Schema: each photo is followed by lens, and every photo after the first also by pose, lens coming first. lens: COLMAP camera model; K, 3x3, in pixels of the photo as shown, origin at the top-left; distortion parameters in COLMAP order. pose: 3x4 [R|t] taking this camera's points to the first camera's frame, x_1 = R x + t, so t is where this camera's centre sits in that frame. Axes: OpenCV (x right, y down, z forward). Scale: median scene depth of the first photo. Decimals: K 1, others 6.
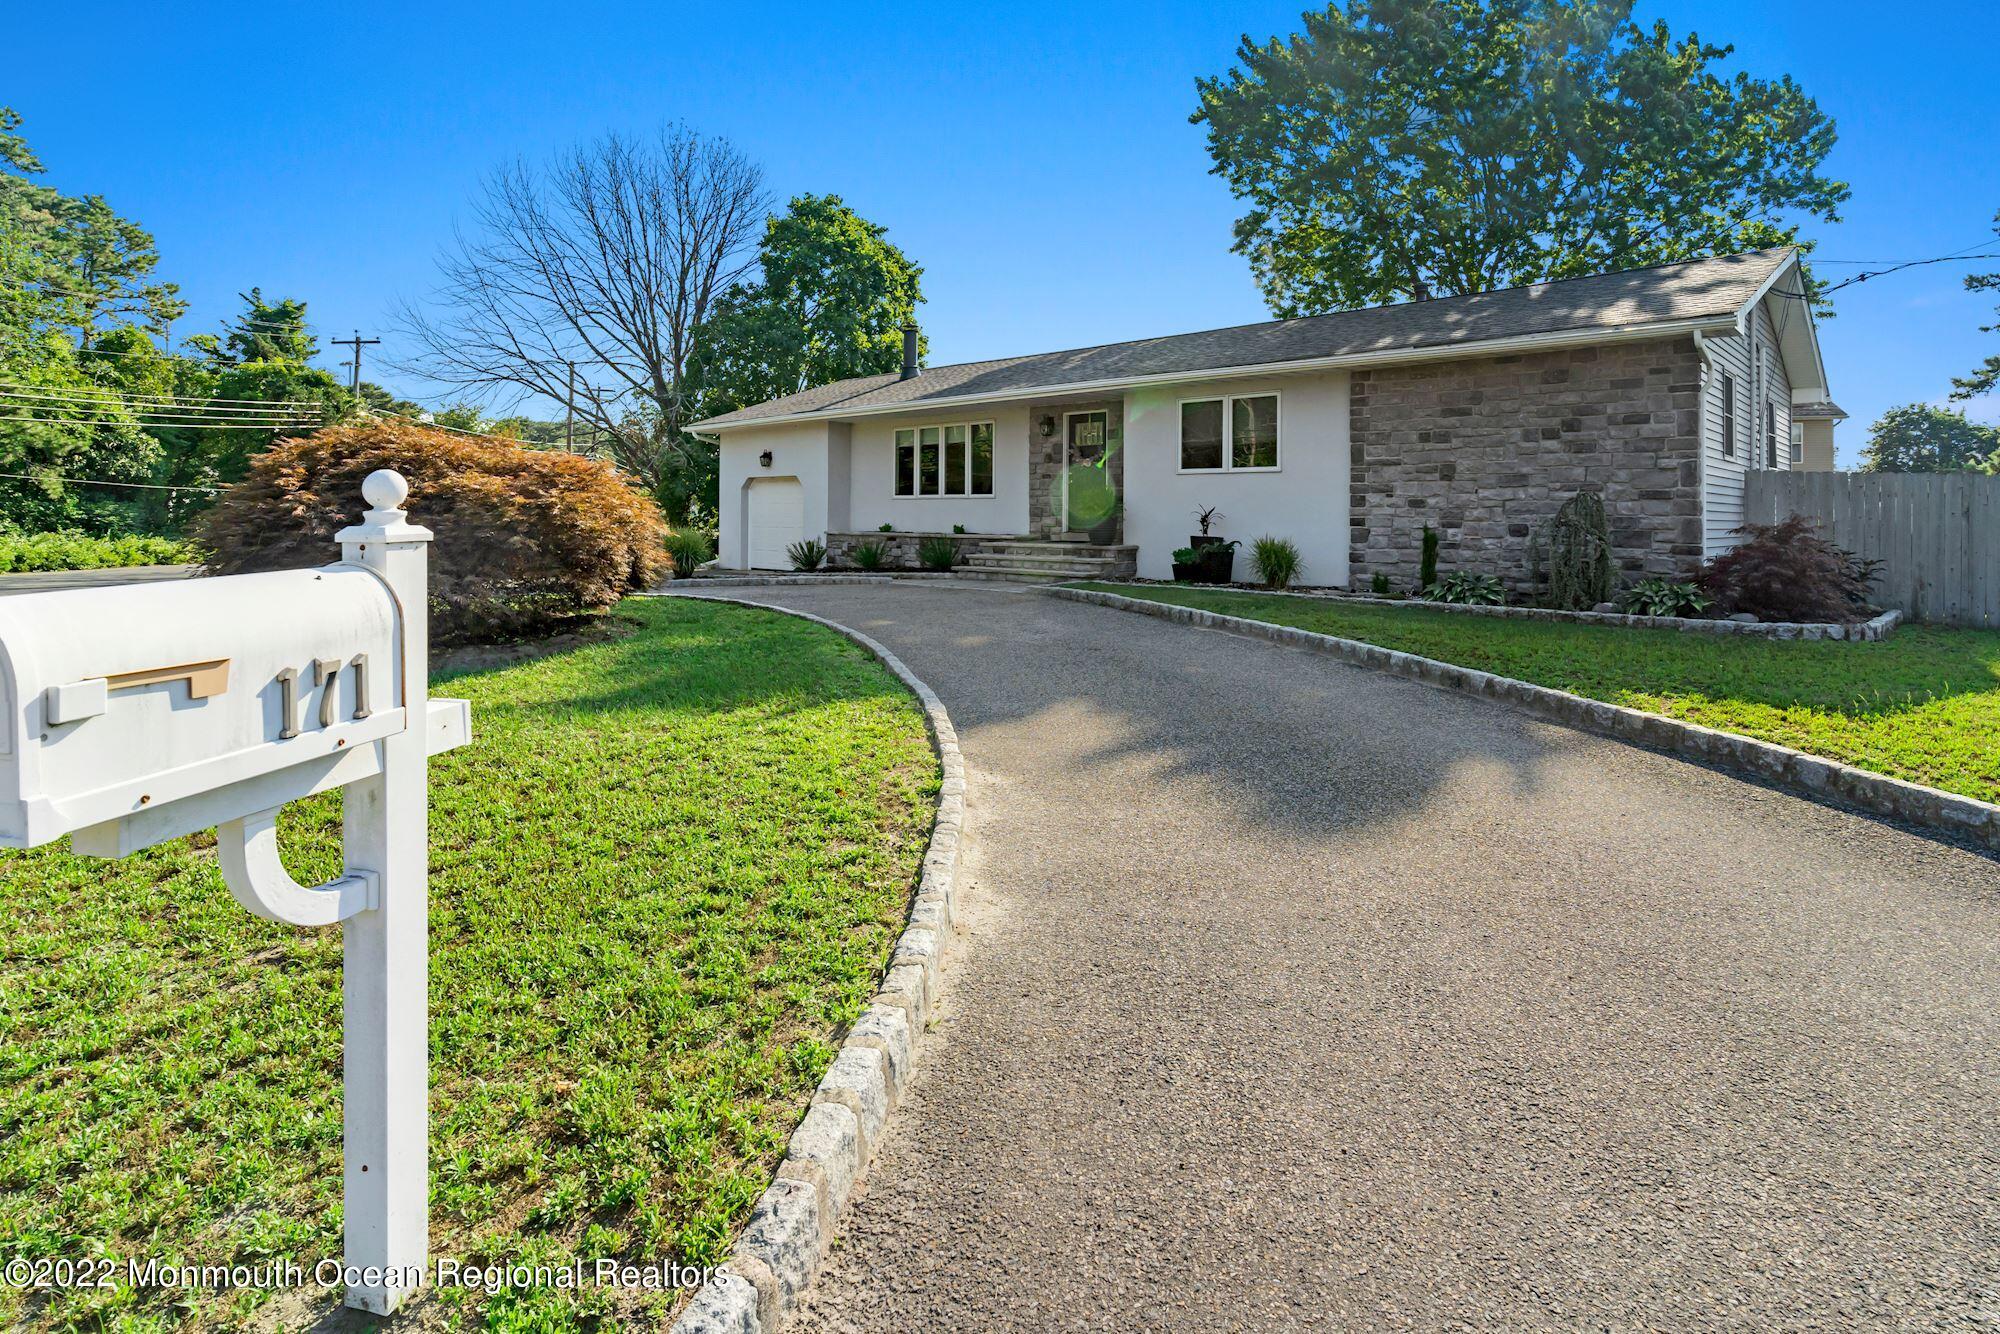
lens RADIAL K [[994.1, 0, 998.0], [0, 994.1, 537.3], [0, 0, 1]] dist [0.003630, 0.000632]
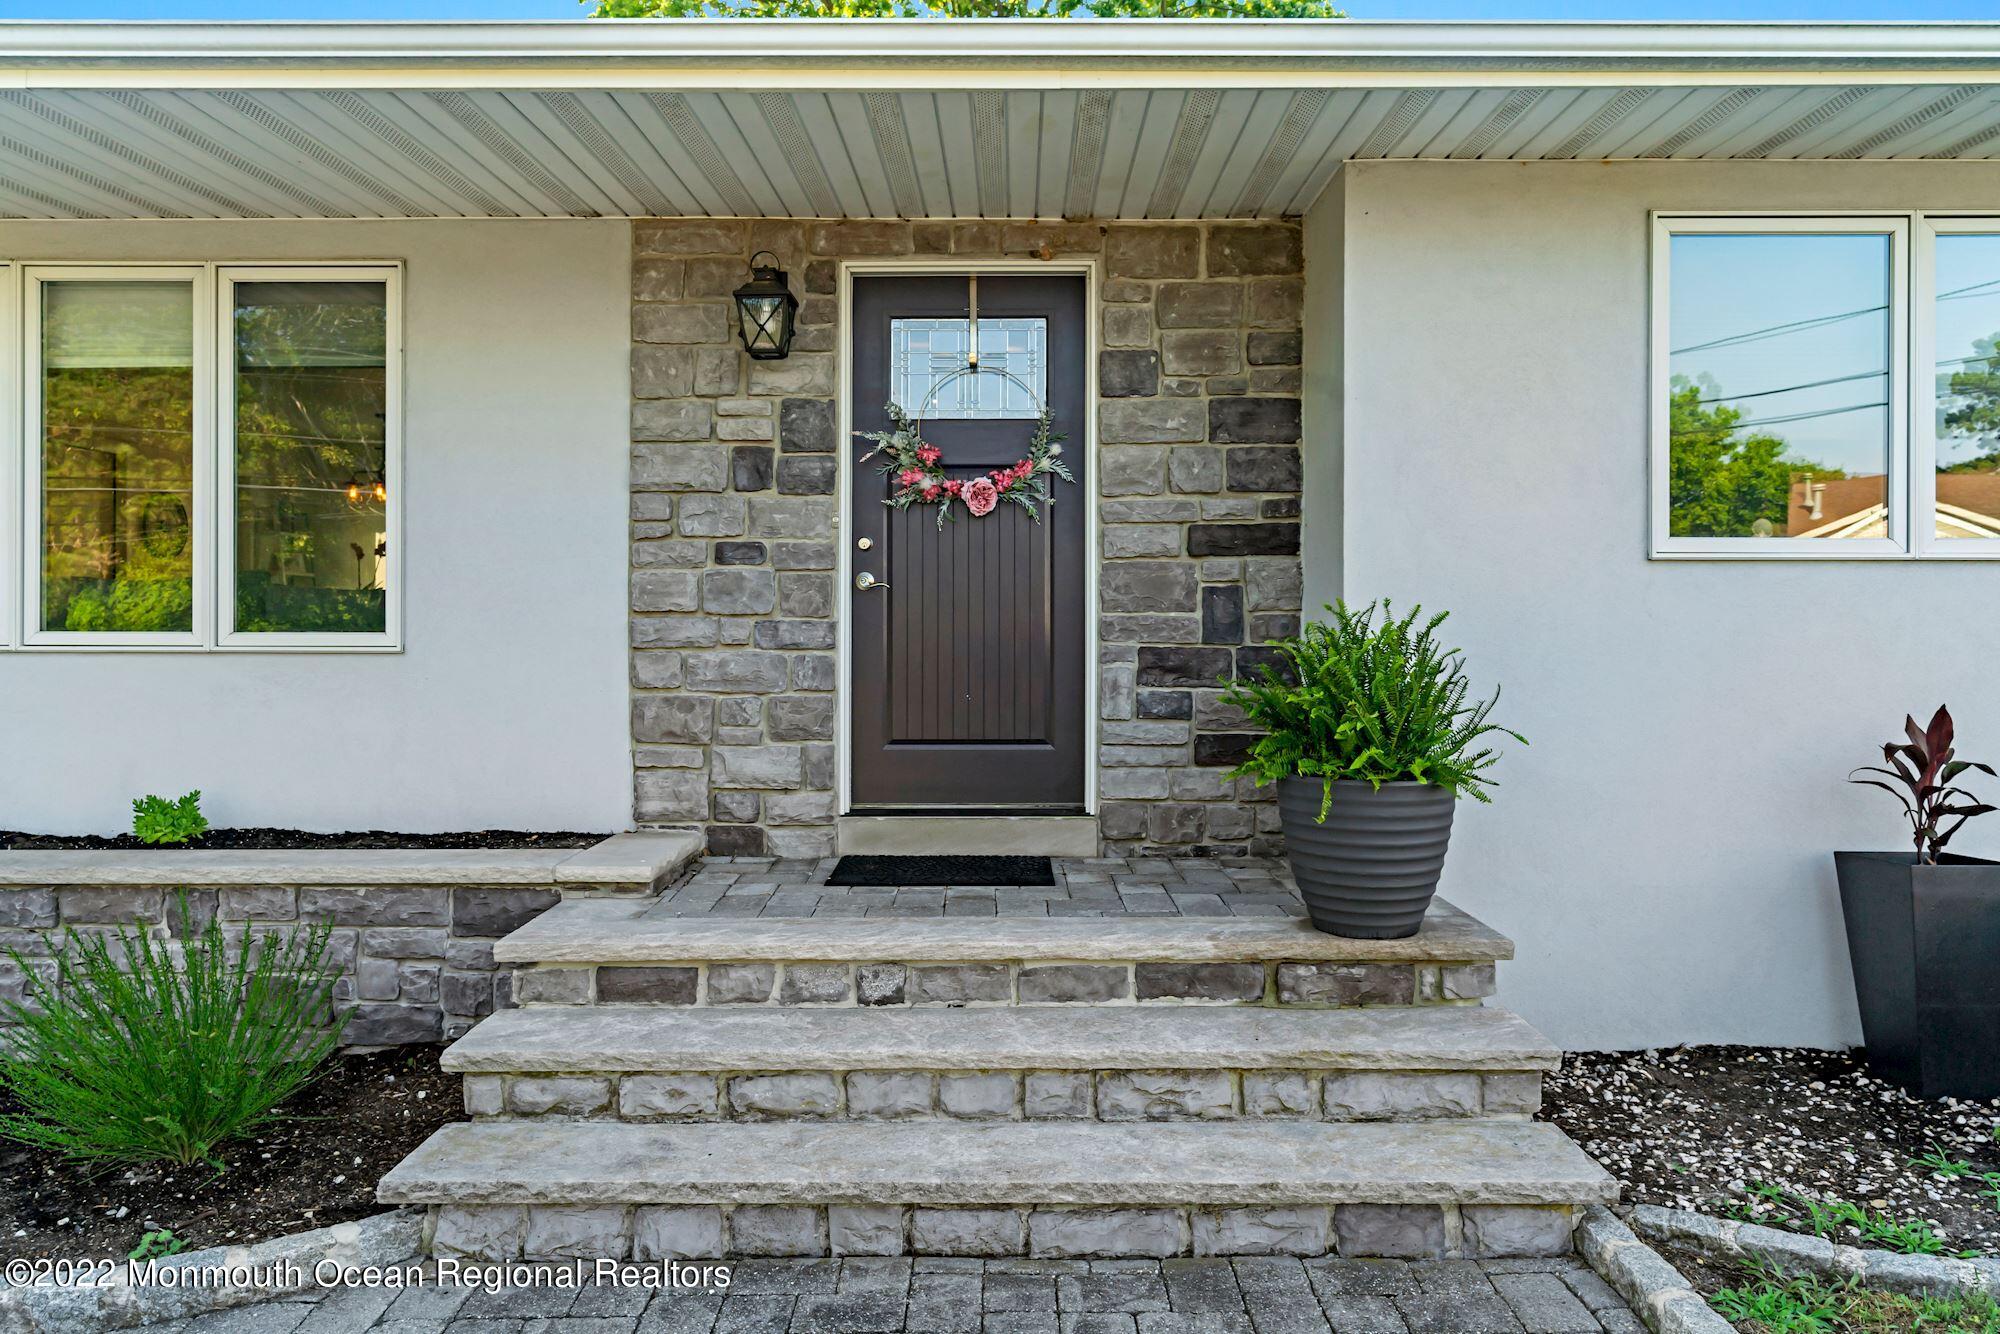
lens RADIAL K [[1225.5, 0, 997.6], [0, 1225.5, 640.1], [0, 0, 1]] dist [-0.017665, -0.000420]
pose [[0.718698, -0.010164, 0.695248, -0.107489], [0.019560, 0.999793, -0.005603, -0.046380], [-0.695047, 0.017626, 0.718749, 0.897246]]
